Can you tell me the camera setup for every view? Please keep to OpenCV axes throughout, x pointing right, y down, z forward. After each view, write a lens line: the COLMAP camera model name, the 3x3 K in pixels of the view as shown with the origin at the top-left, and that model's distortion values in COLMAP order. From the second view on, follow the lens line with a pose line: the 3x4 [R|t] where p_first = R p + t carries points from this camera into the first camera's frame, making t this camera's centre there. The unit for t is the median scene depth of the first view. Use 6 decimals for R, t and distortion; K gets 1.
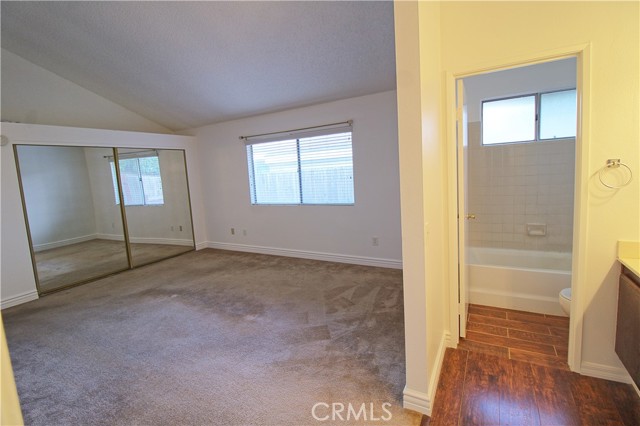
lens RADIAL K [[302.0, 0, 321.5], [0, 302.0, 211.3], [0, 0, 1]] dist [0.004003, -0.000415]
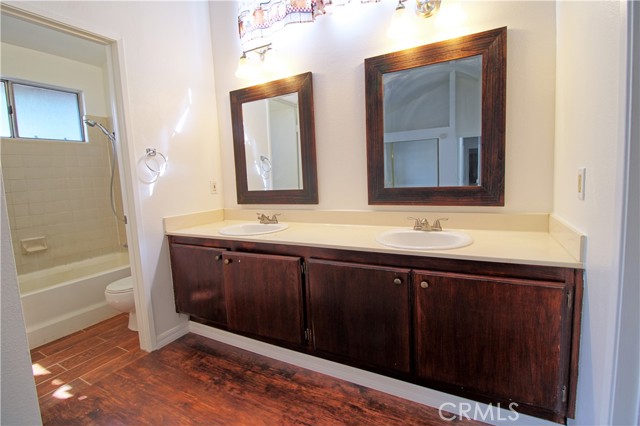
lens RADIAL K [[302.0, 0, 319.2], [0, 302.0, 209.6], [0, 0, 1]] dist [0.004003, -0.000415]
pose [[0.015568, -0.046980, 0.998775, -0.163892], [0.170088, 0.984461, 0.043656, 0.097079], [-0.985306, 0.169200, 0.023317, 0.311201]]
